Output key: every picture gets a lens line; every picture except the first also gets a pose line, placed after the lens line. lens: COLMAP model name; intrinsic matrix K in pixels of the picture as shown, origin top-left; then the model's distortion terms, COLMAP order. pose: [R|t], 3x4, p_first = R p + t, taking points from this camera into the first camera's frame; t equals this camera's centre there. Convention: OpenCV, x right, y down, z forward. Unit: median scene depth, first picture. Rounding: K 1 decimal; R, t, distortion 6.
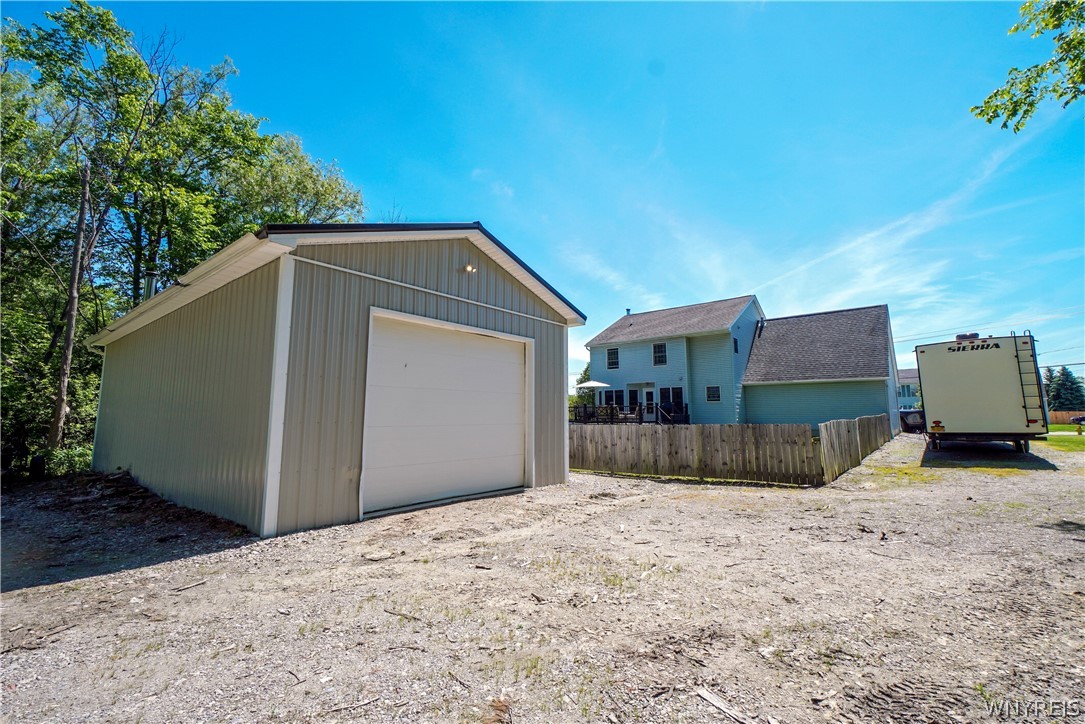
lens RADIAL K [[459.1, 0, 543.7], [0, 459.1, 358.5], [0, 0, 1]] dist [-0.000766, -0.000020]
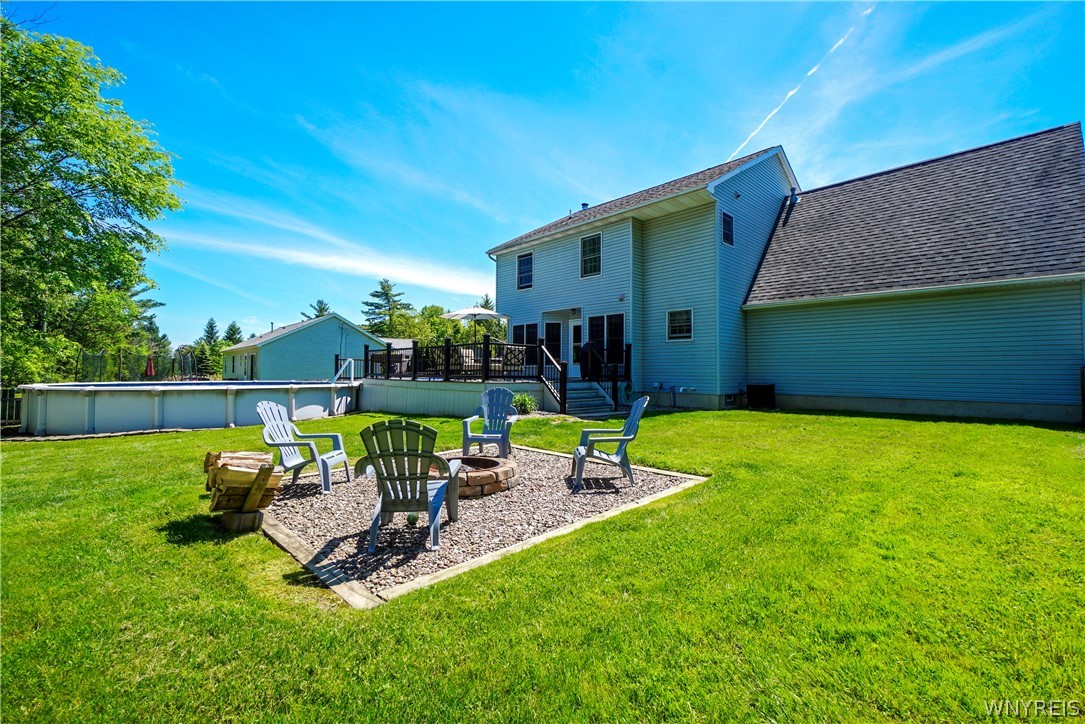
lens RADIAL K [[459.1, 0, 543.3], [0, 459.1, 362.1], [0, 0, 1]] dist [-0.000766, -0.000020]
pose [[0.995180, 0.003308, -0.098010, 0.248394], [0.006637, 0.994867, 0.100971, 0.060859], [0.097841, -0.101134, 0.990050, 0.436614]]
